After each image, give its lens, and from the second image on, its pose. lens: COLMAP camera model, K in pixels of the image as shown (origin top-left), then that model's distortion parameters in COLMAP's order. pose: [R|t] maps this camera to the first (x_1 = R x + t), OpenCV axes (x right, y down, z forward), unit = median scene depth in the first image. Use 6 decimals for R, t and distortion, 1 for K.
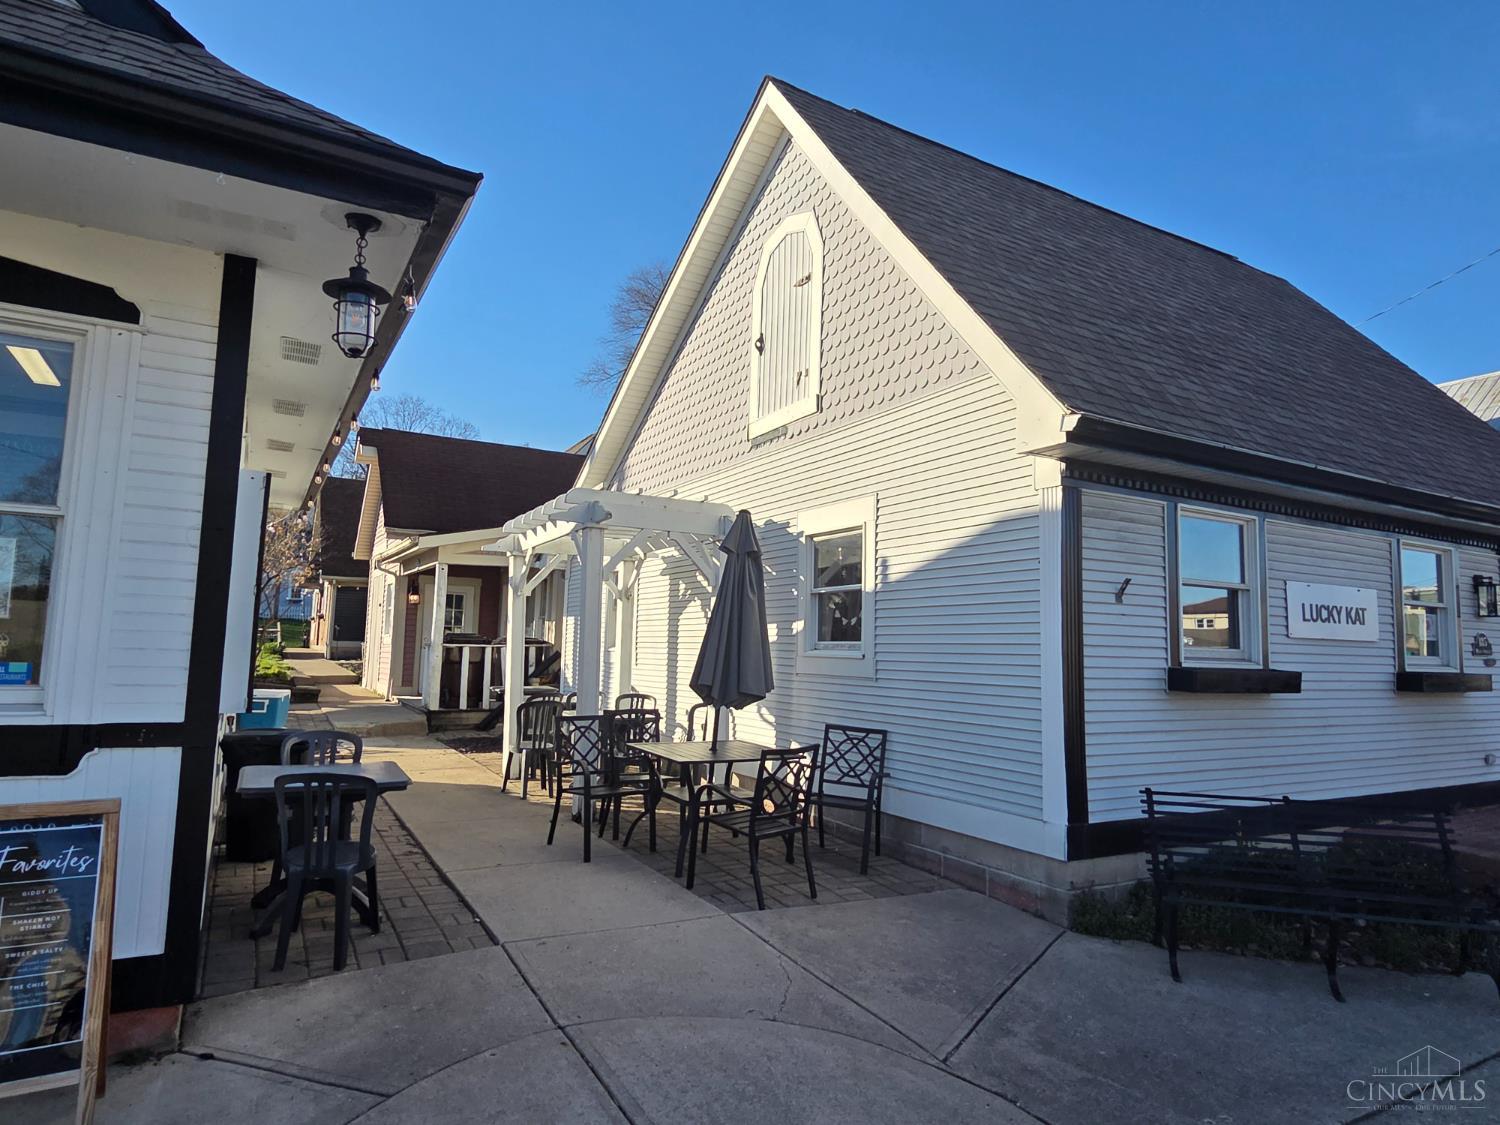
lens RADIAL K [[896.8, 0, 750.0], [0, 896.8, 562.5], [0, 0, 1]] dist [0.001958, -0.002075]
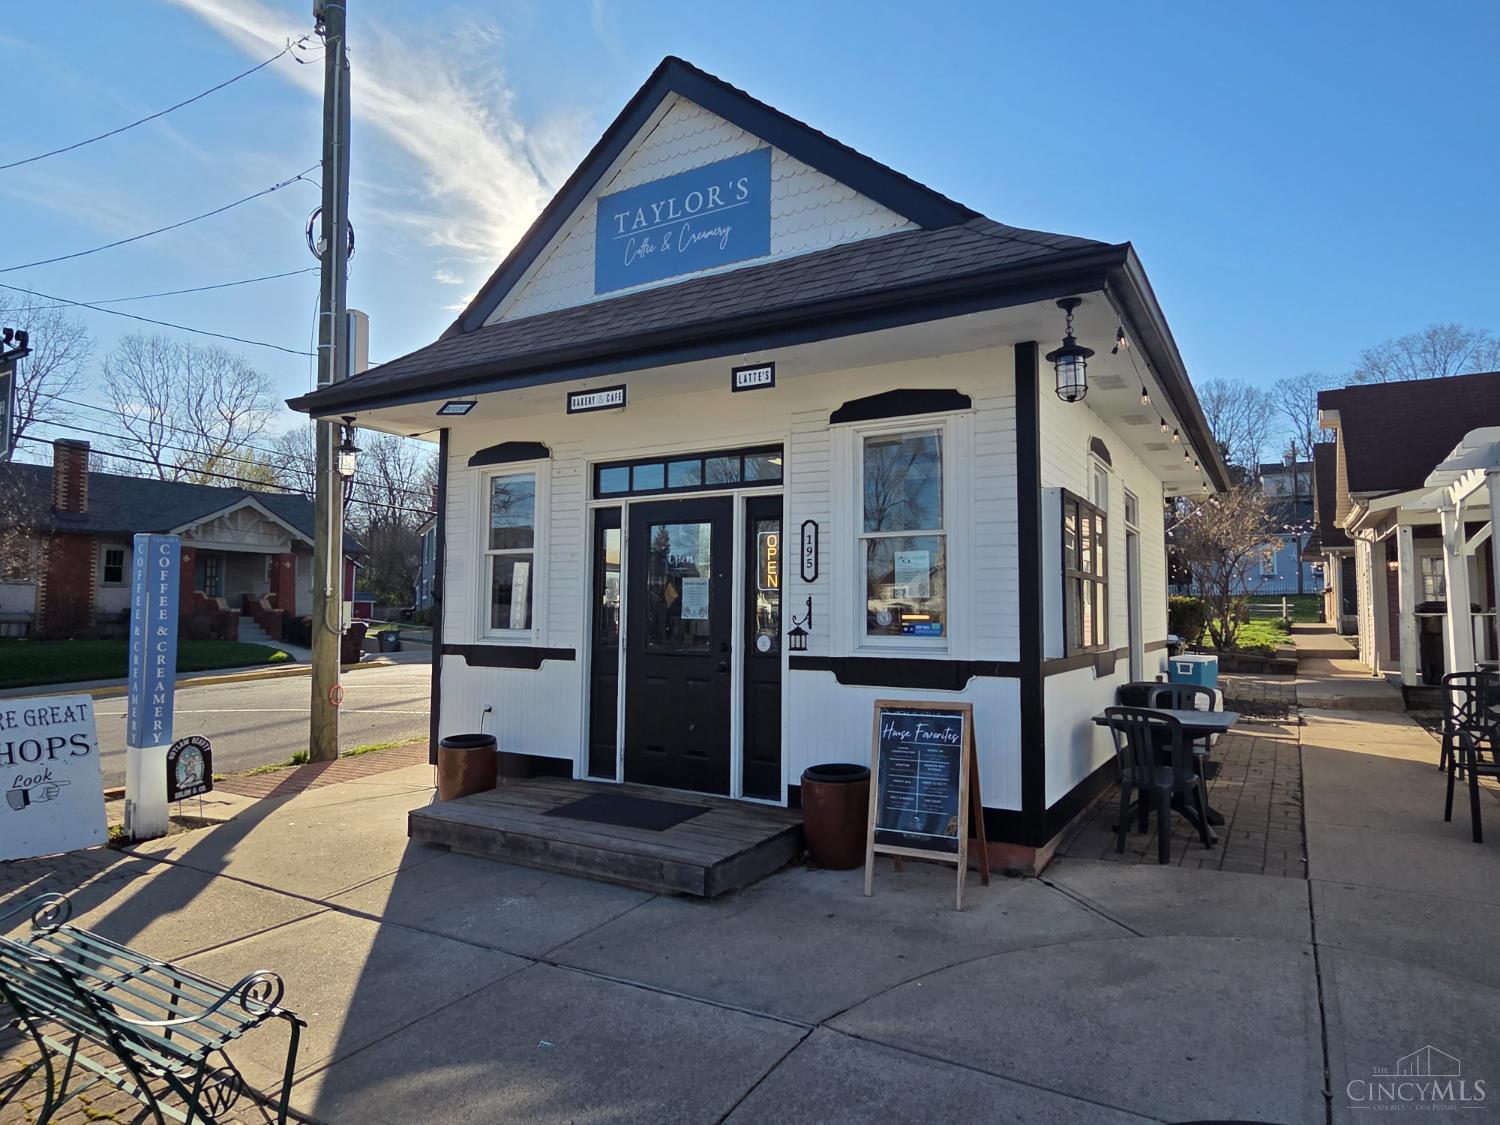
lens RADIAL K [[896.8, 0, 750.0], [0, 896.8, 562.5], [0, 0, 1]] dist [0.001958, -0.002075]
pose [[0.497665, -0.073140, -0.864280, 0.370534], [0.094229, 0.995100, -0.029952, 0.011311], [0.862236, -0.066535, 0.502118, -0.112382]]
